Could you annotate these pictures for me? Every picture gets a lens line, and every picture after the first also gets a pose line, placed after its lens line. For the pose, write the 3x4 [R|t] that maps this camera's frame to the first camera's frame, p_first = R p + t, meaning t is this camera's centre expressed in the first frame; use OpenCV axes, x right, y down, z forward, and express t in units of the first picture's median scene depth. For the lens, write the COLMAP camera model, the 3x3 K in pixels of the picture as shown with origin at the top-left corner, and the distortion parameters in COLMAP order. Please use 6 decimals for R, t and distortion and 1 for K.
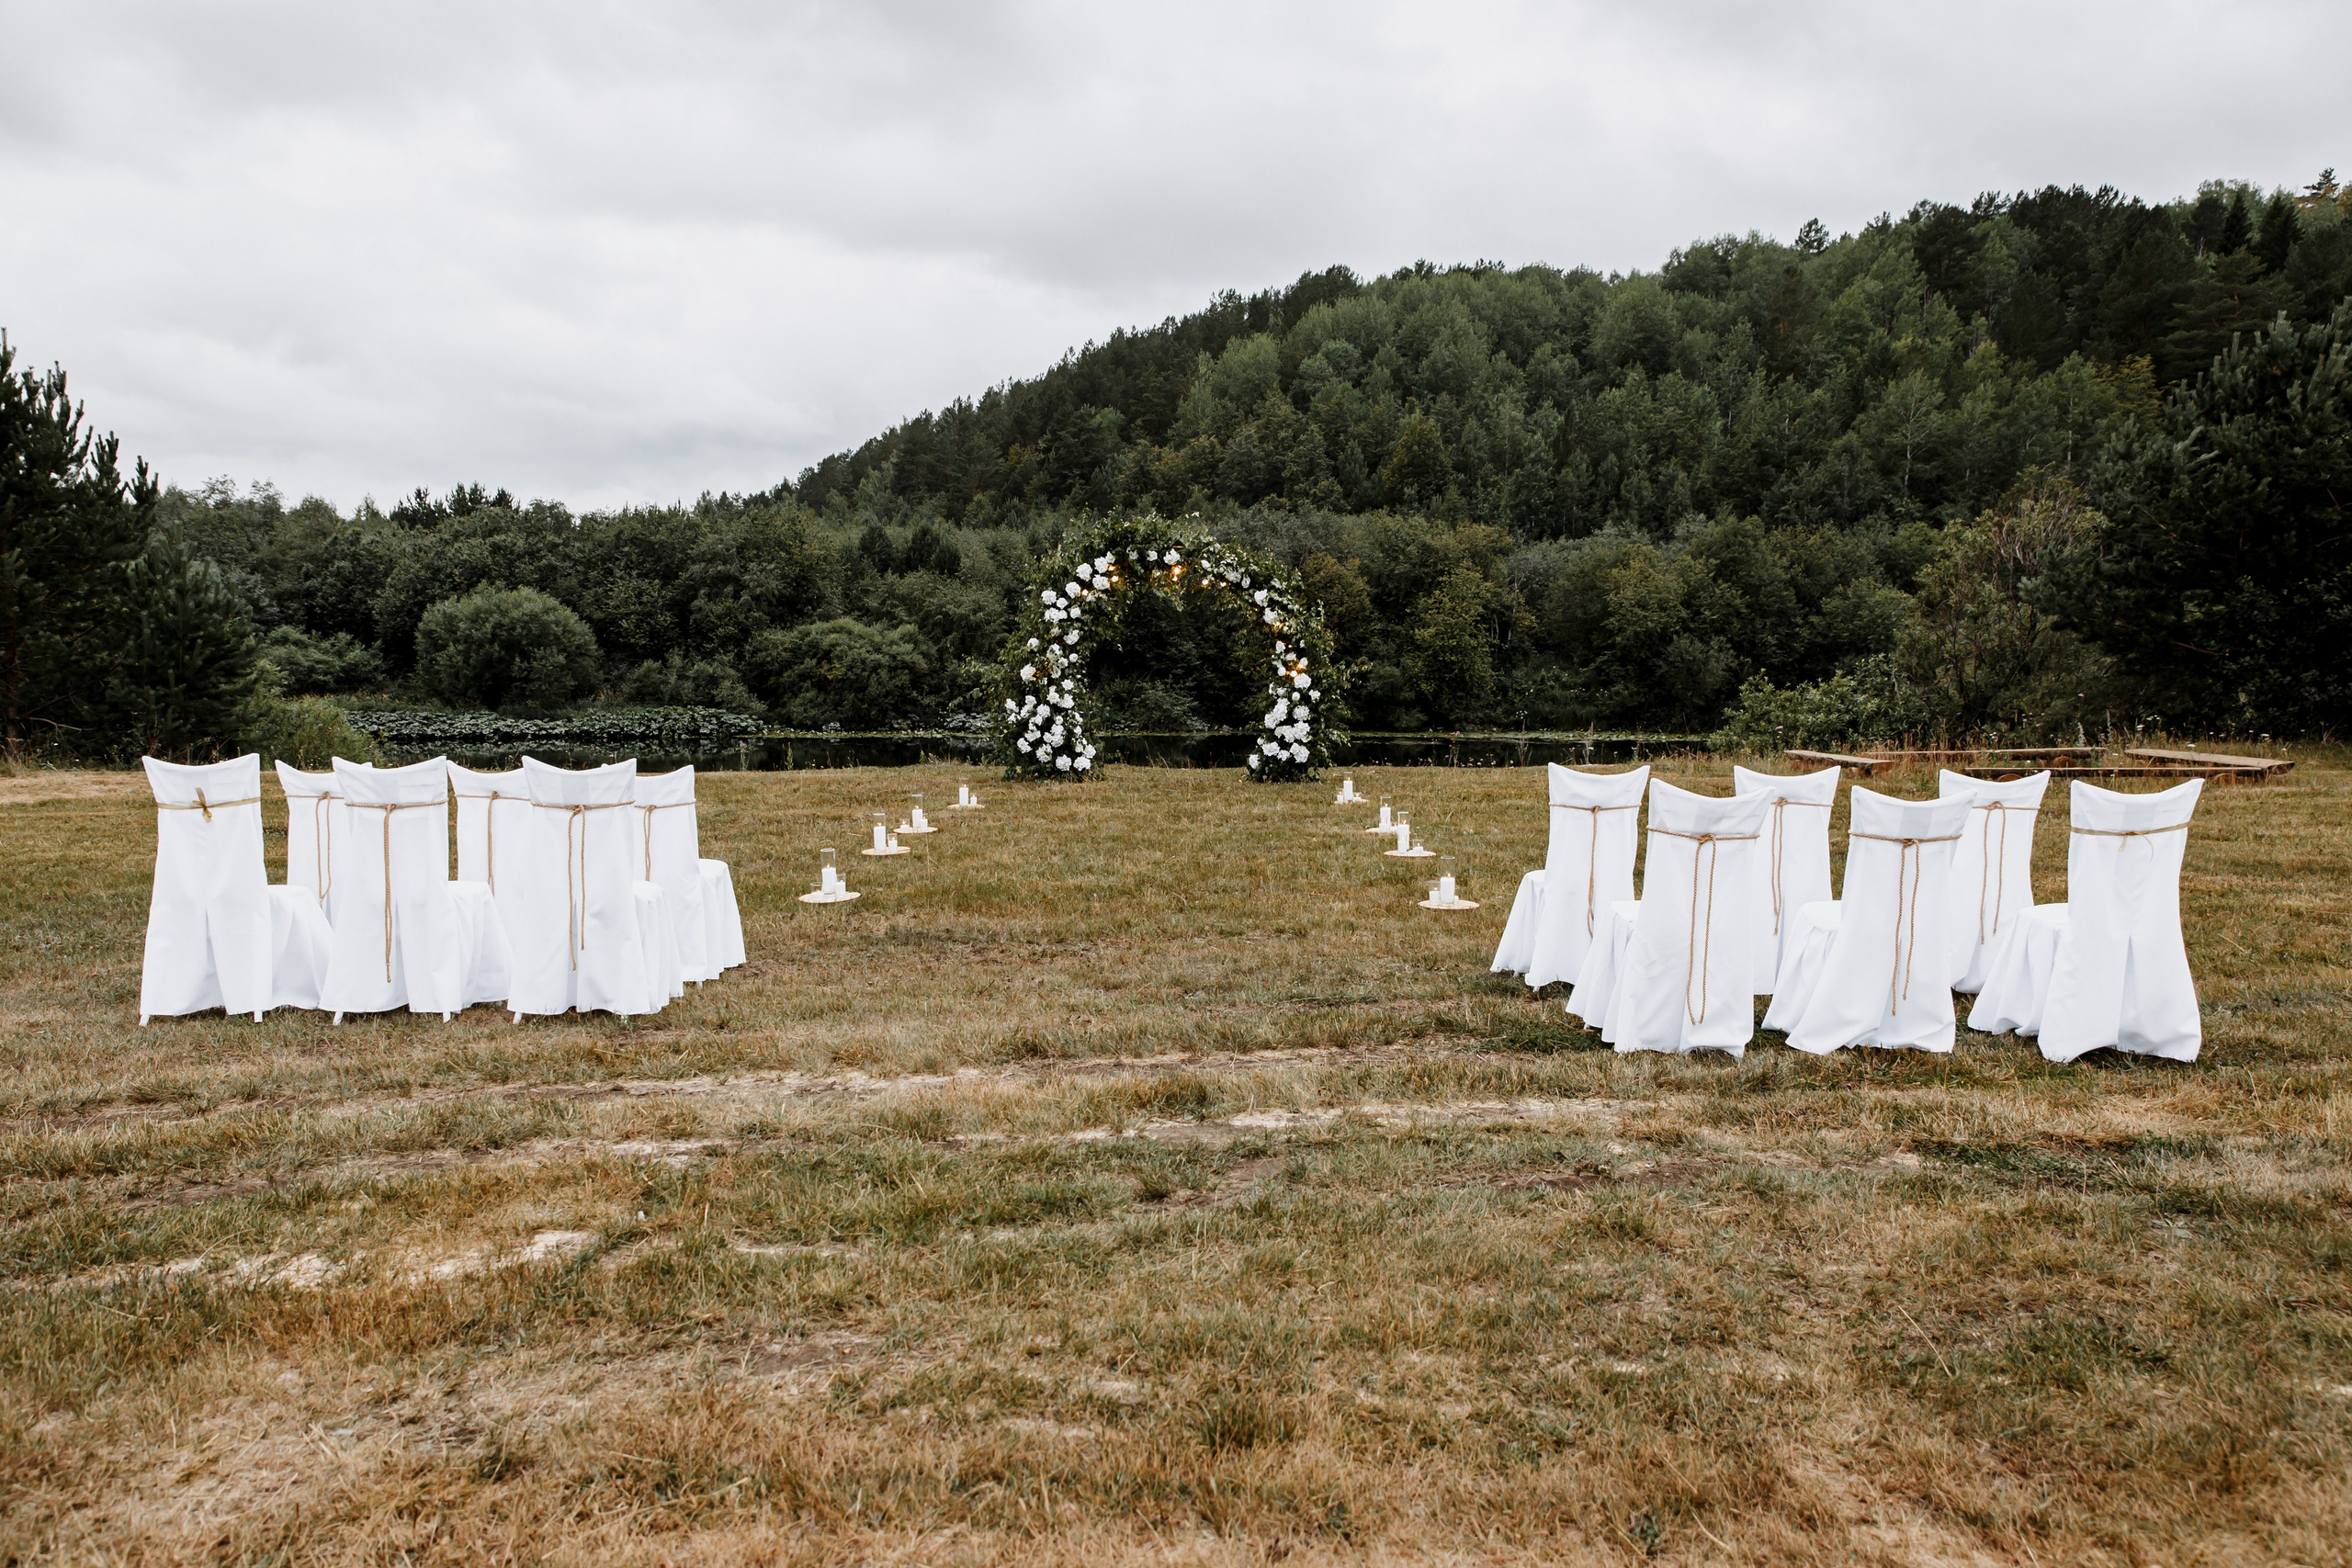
lens RADIAL K [[1615.4, 0, 1184.9], [0, 1615.4, 784.2], [0, 0, 1]] dist [0.026501, -0.000192]
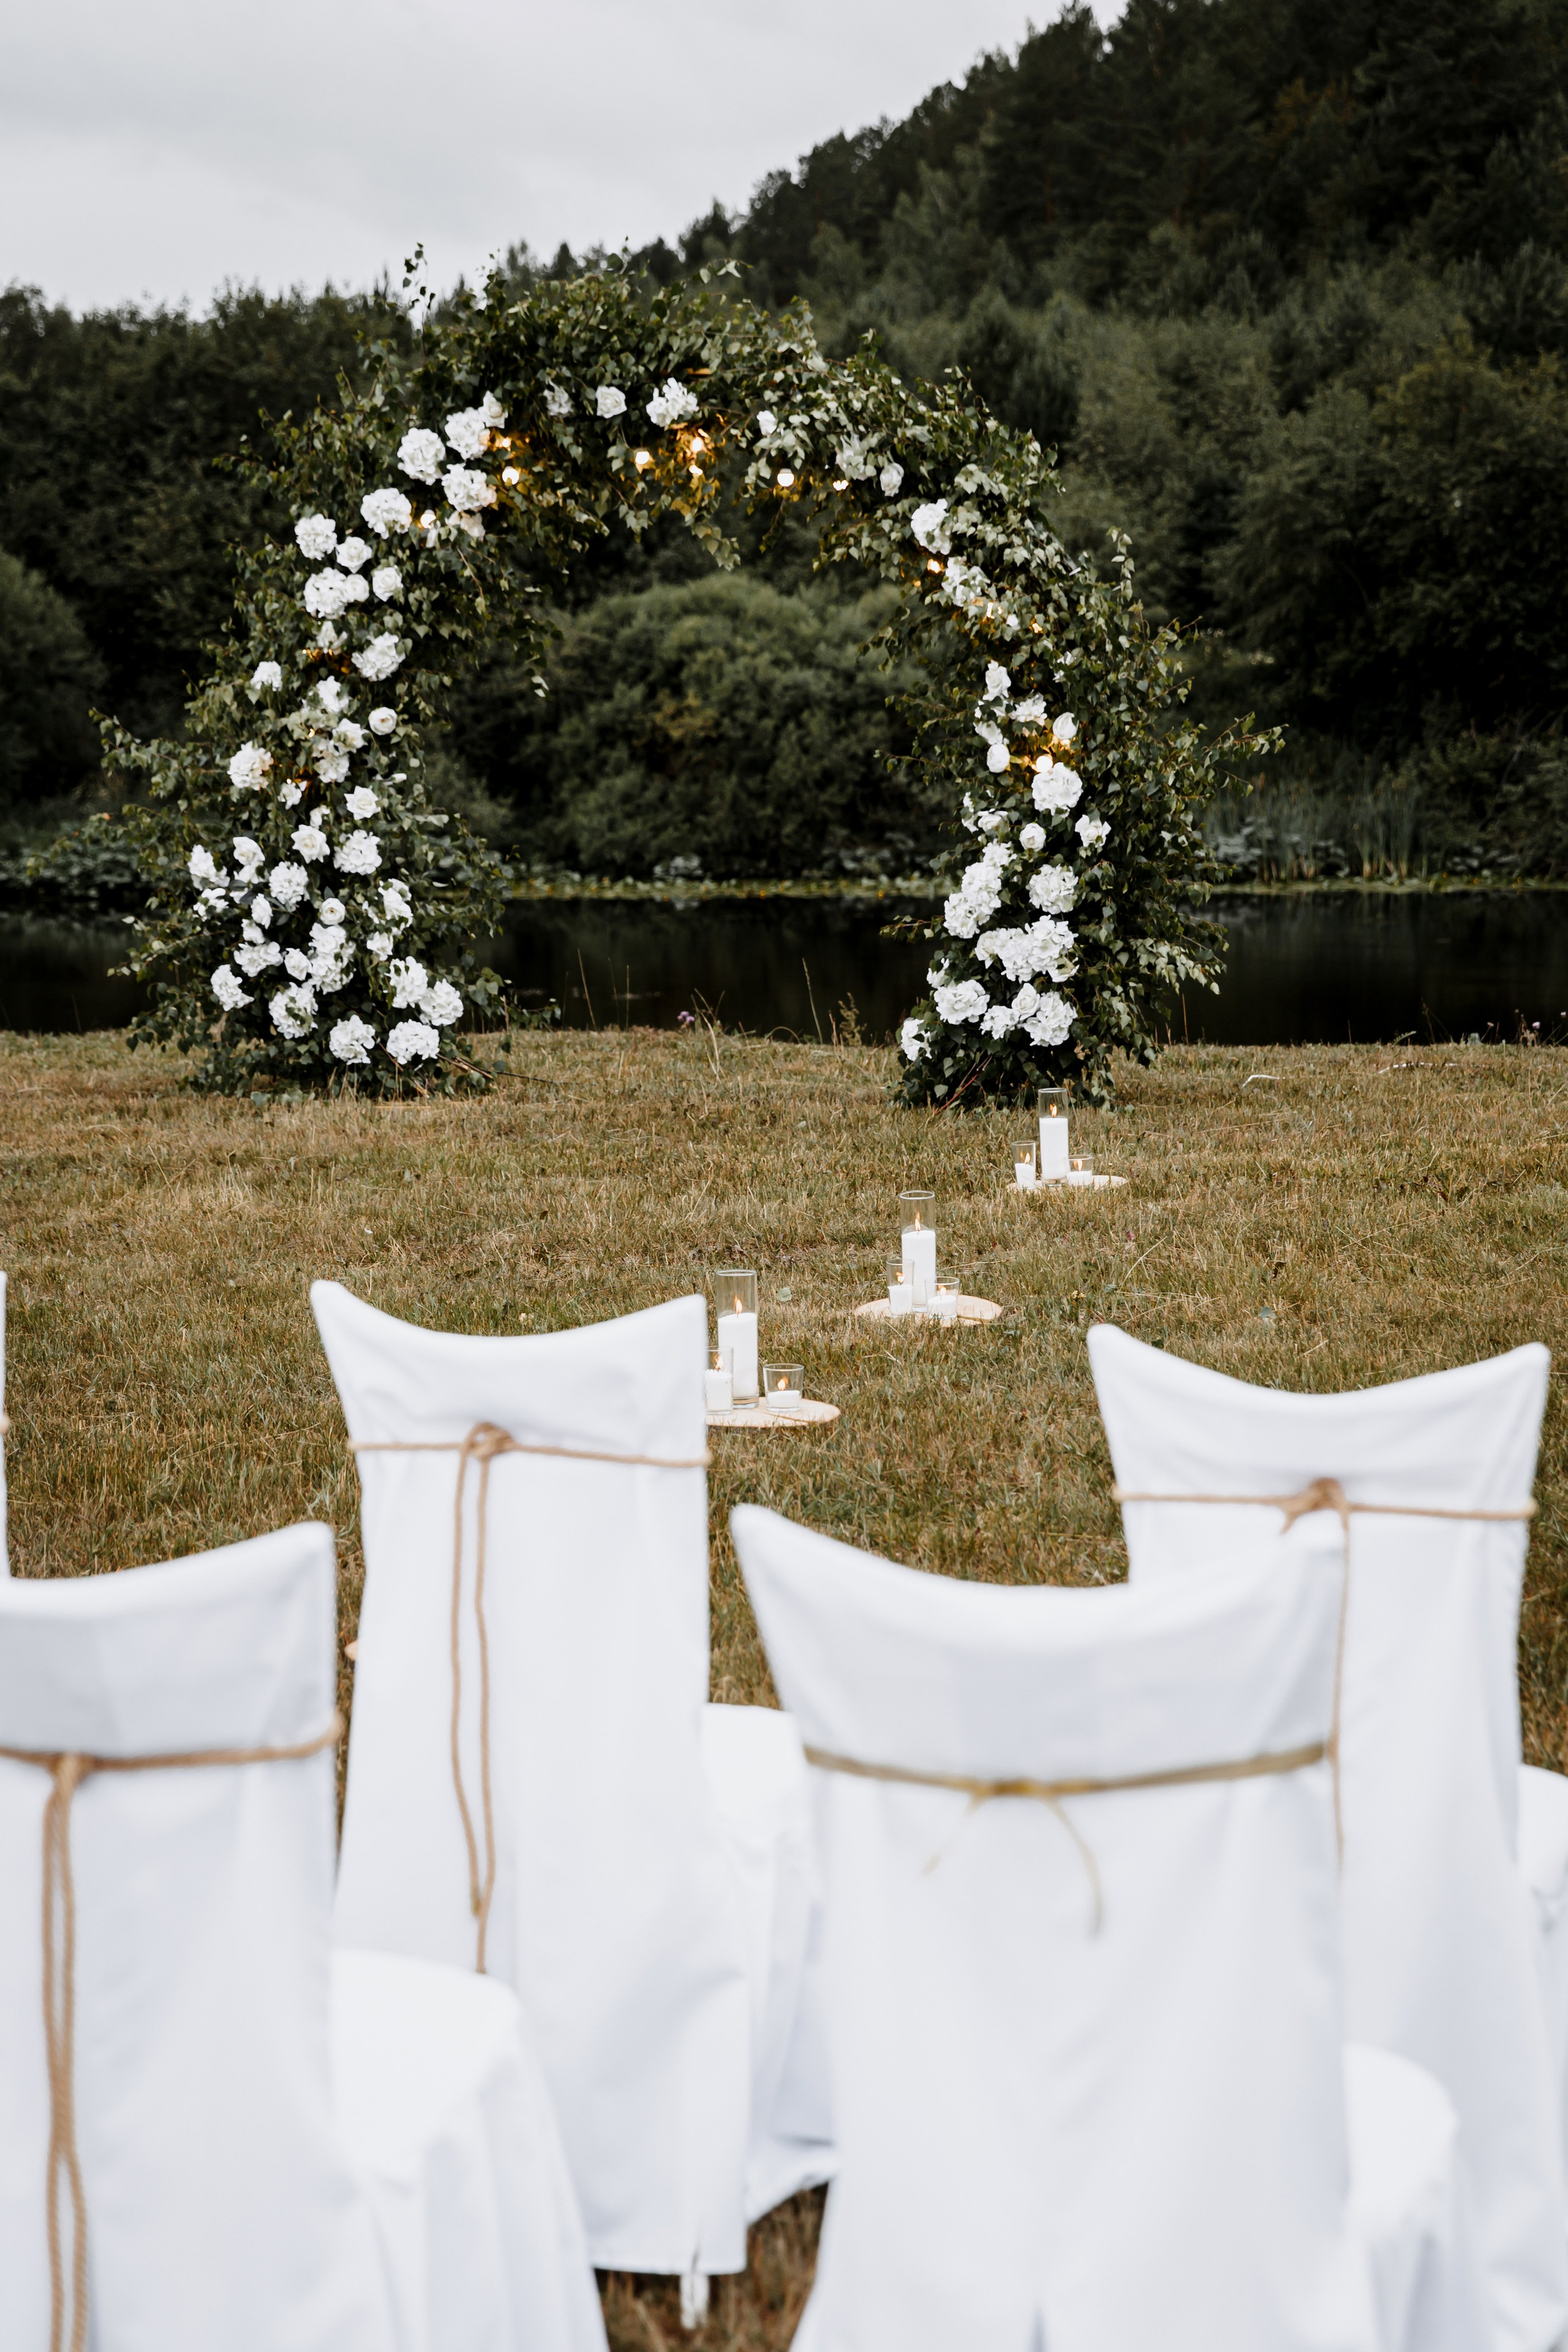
lens RADIAL K [[4366.4, 0, 779.5], [0, 4366.4, 1165.9], [0, 0, 1]] dist [0.015753, 0.000000]
pose [[0.974336, 0.013038, -0.224720, 0.210151], [-0.005102, 0.999344, 0.035860, -0.019900], [0.225040, -0.033793, 0.973763, 0.149426]]
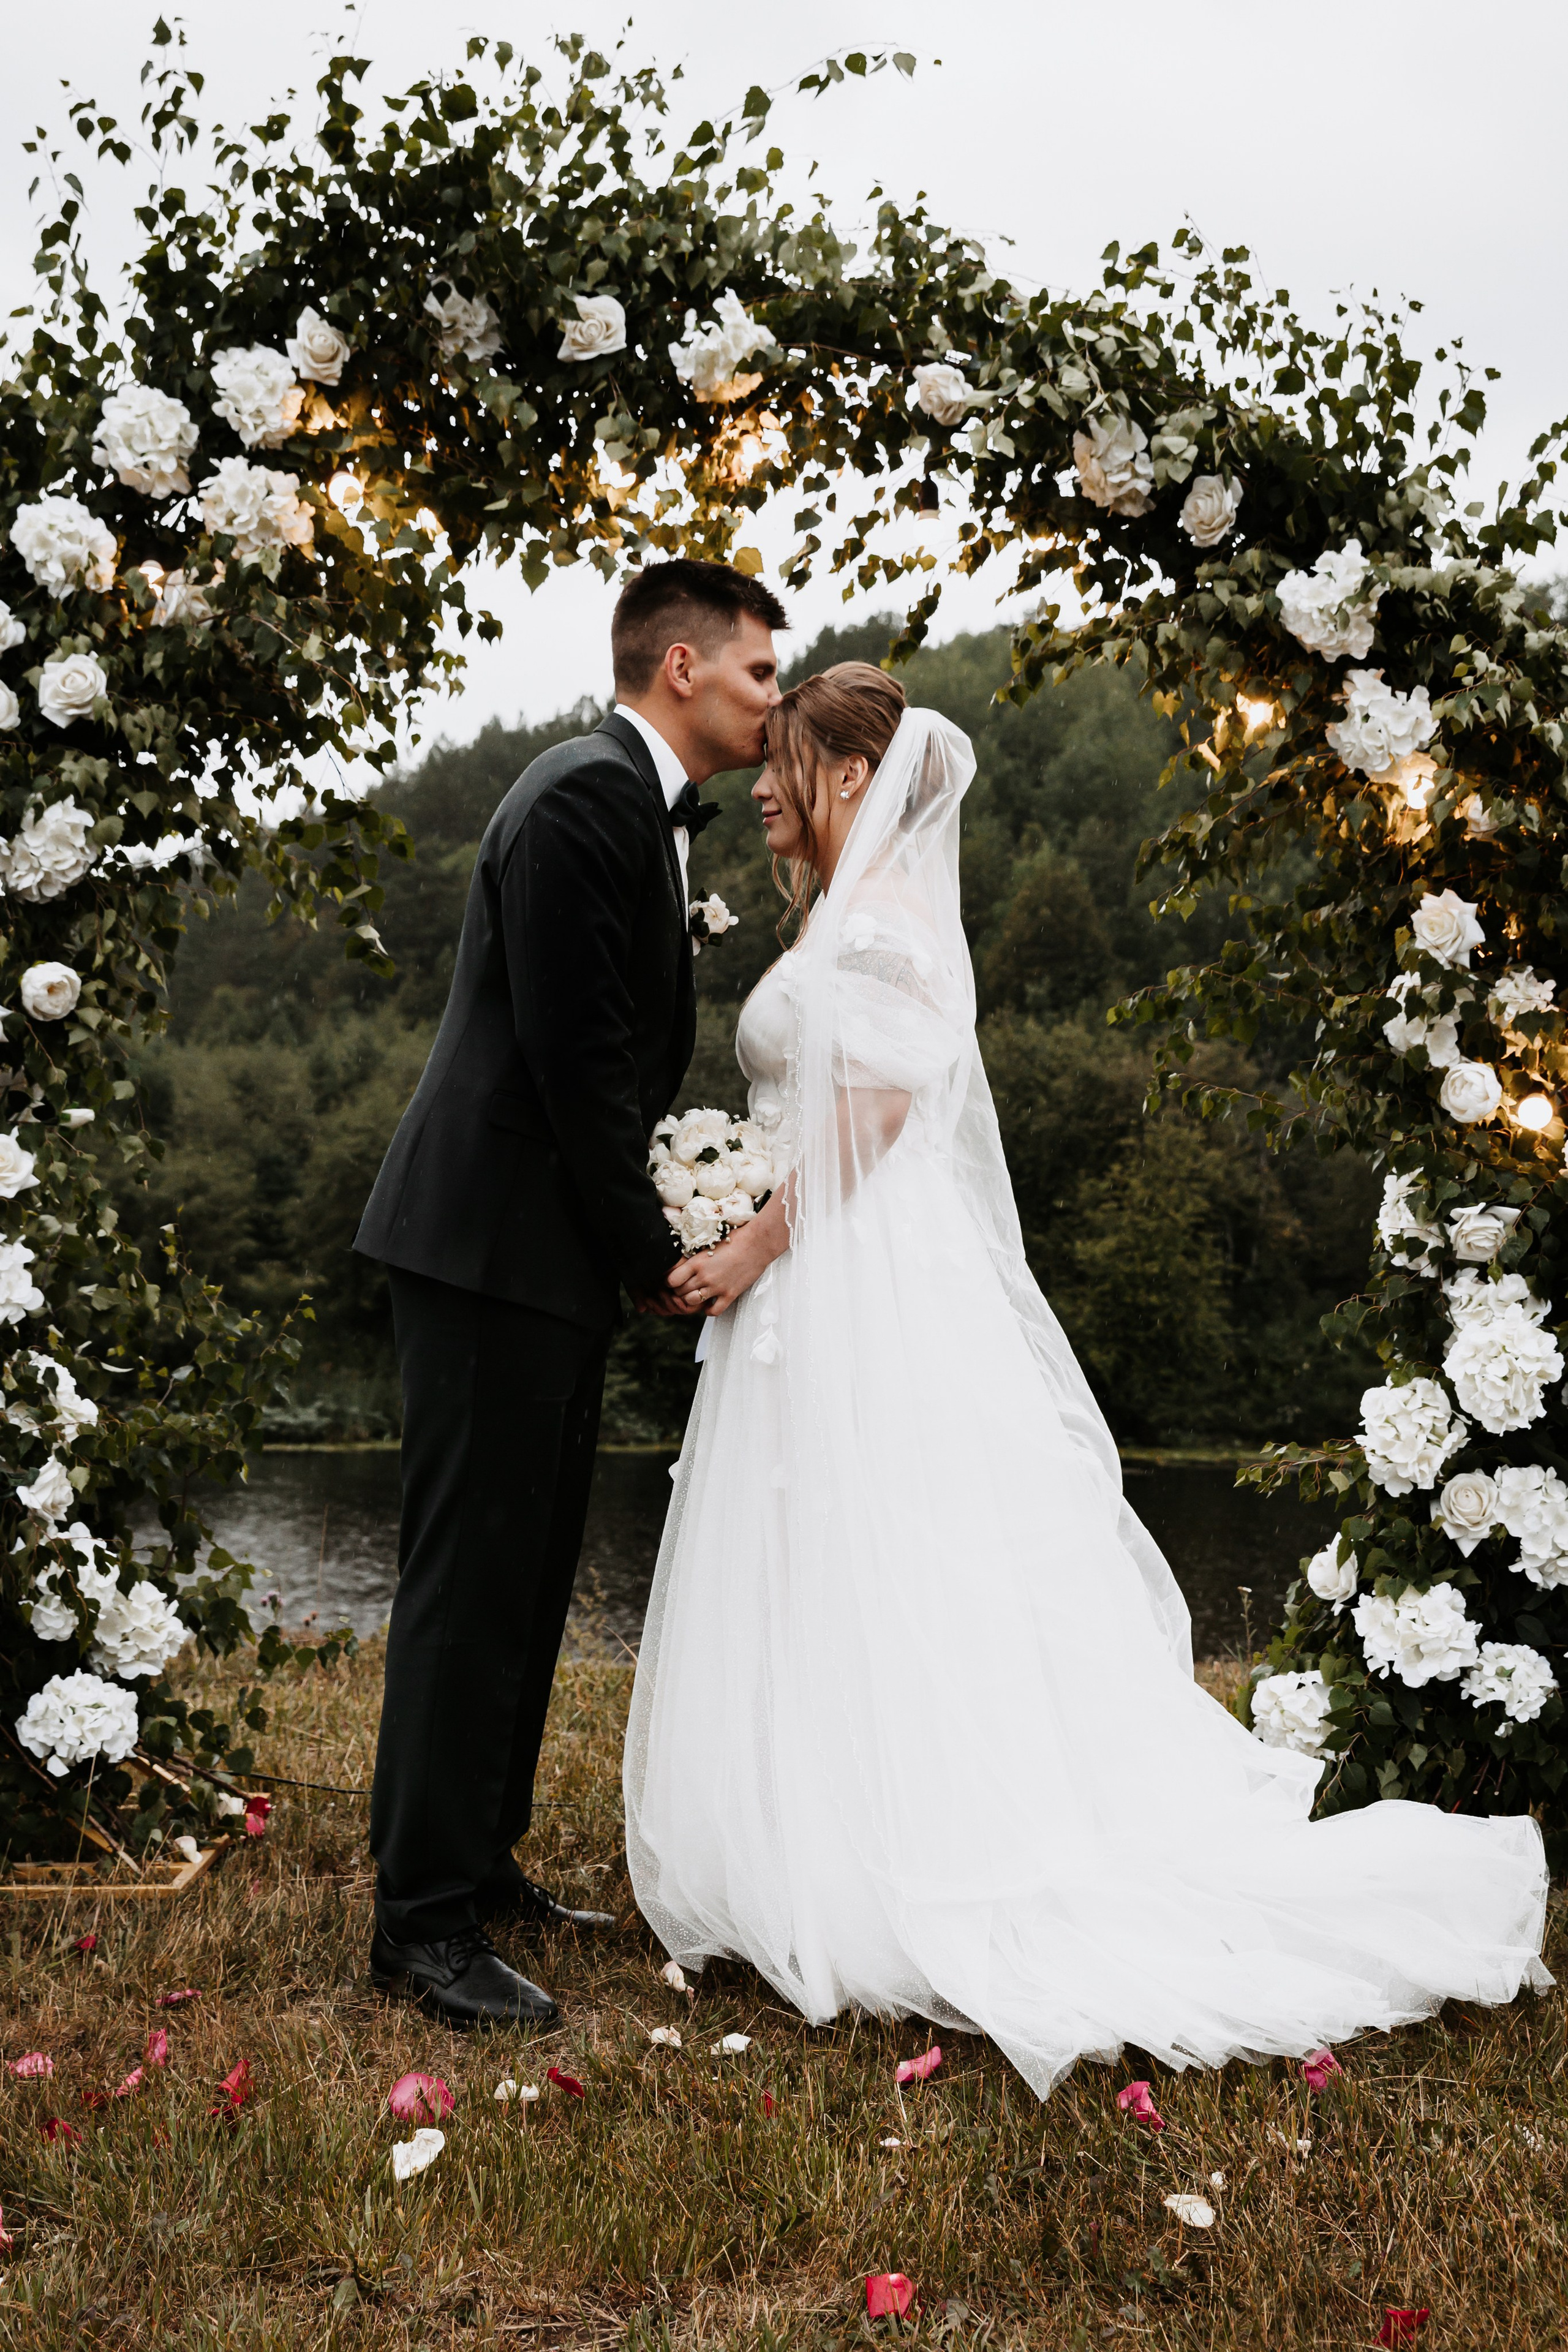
lens RADIAL K [[2938.9, 0, 758.5], [0, 2938.9, 1173.4], [0, 0, 1]] dist [0.063571, 0.000000]
pose [[0.998612, 0.012229, 0.051239, -0.018114], [-0.005864, 0.992442, -0.122578, -0.029459], [-0.052351, 0.122108, 0.991135, 0.732112]]
